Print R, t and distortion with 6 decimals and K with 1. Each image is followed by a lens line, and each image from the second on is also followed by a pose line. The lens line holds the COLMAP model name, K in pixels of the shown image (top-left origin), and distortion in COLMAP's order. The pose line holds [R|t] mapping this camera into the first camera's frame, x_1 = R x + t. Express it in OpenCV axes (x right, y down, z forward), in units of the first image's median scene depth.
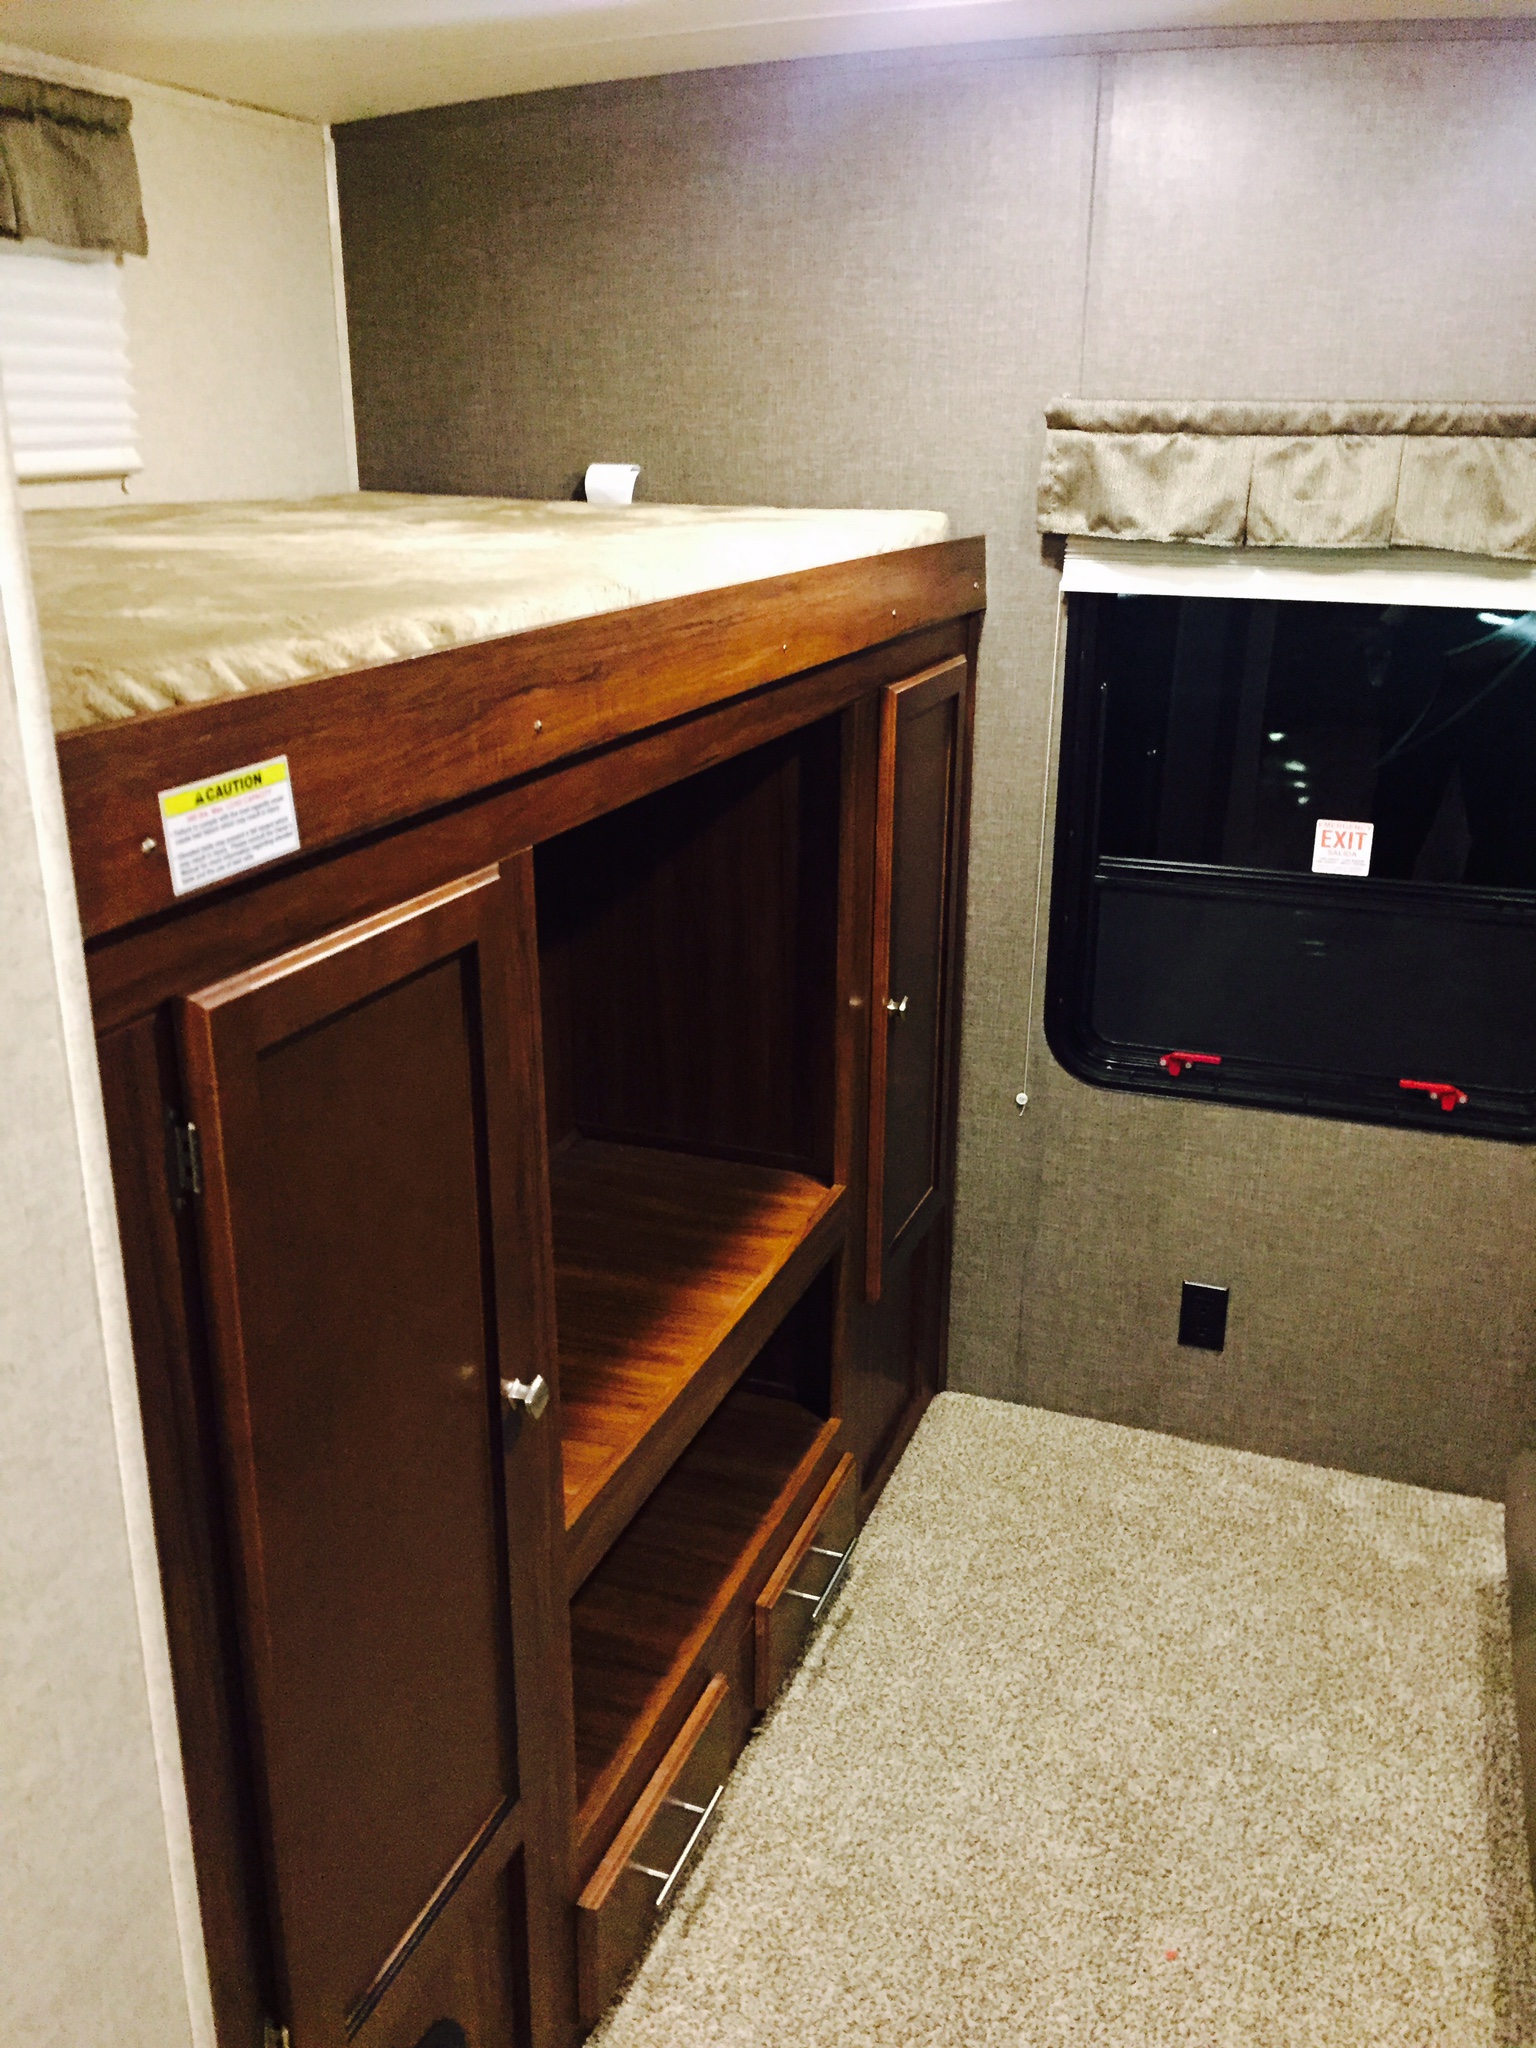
lens RADIAL K [[1719.8, 0, 768.0], [0, 1719.8, 1024.0], [0, 0, 1]] dist [0.015701, 0.004331]
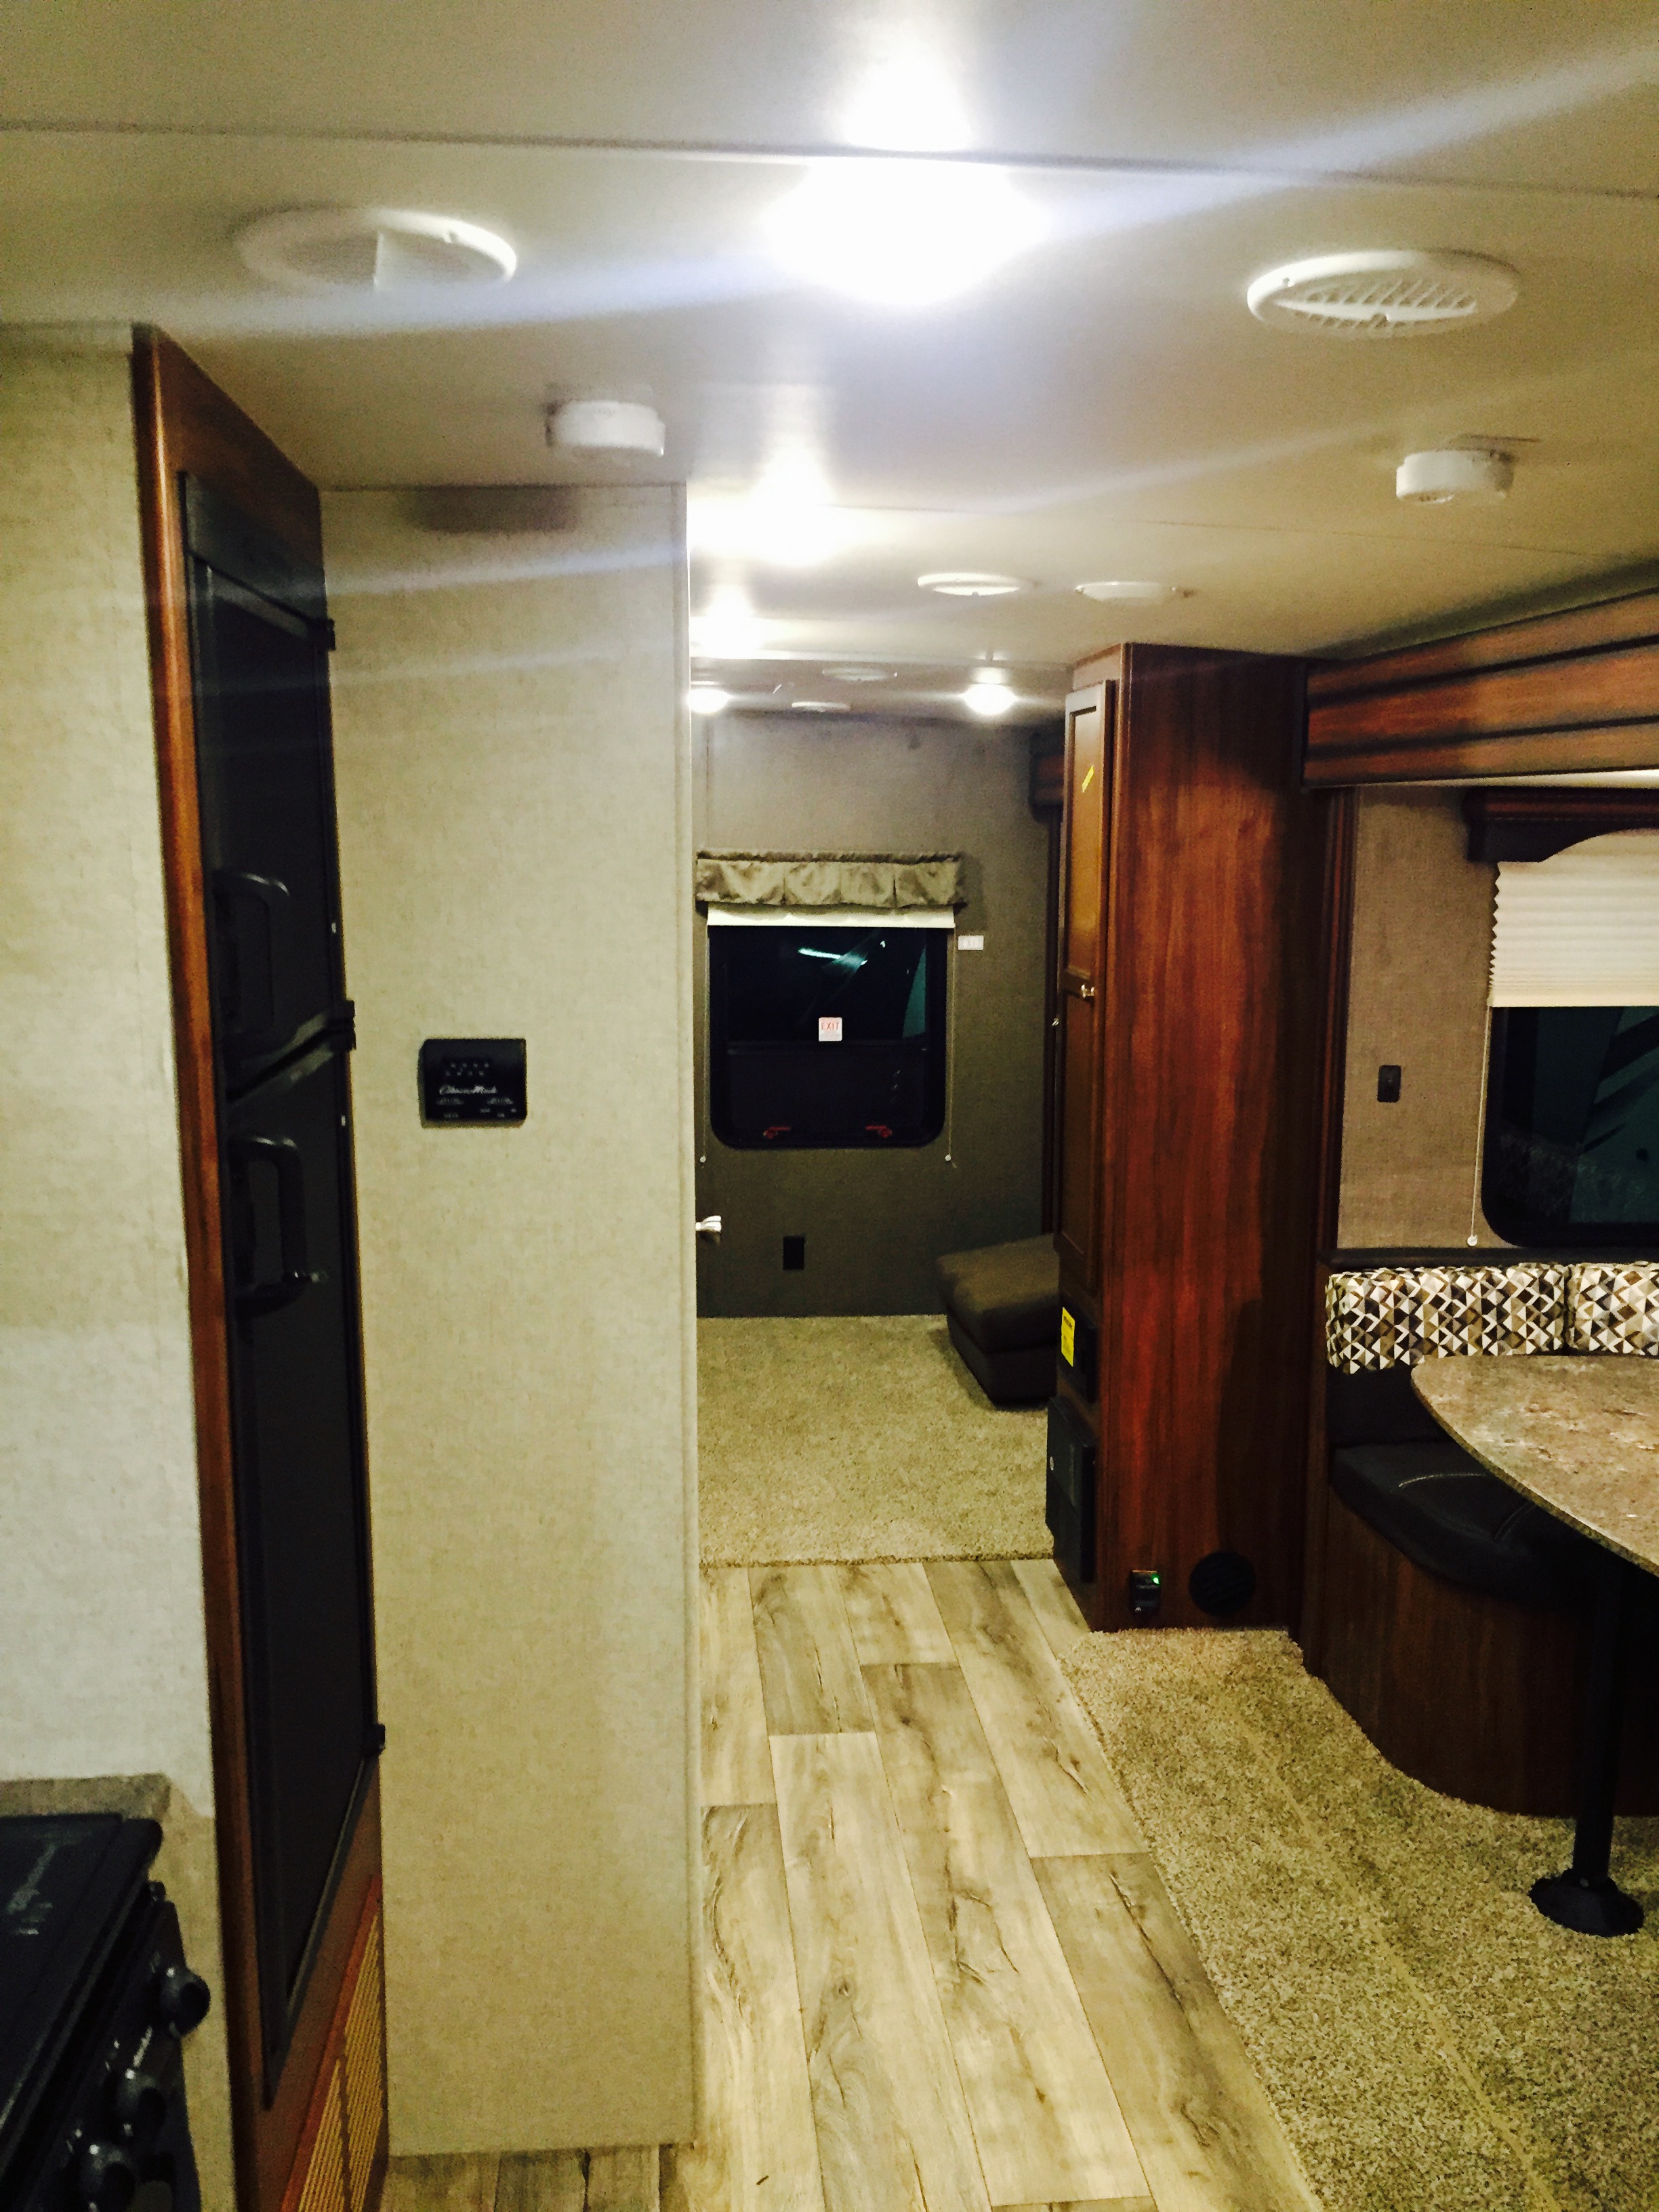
lens RADIAL K [[1857.5, 0, 829.5], [0, 1857.5, 1106.0], [0, 0, 1]] dist [0.015701, 0.004331]
pose [[0.897075, -0.064092, 0.437206, -0.835342], [0.141182, 0.979137, -0.146146, 0.396099], [-0.418718, 0.192830, 0.887407, -1.308225]]
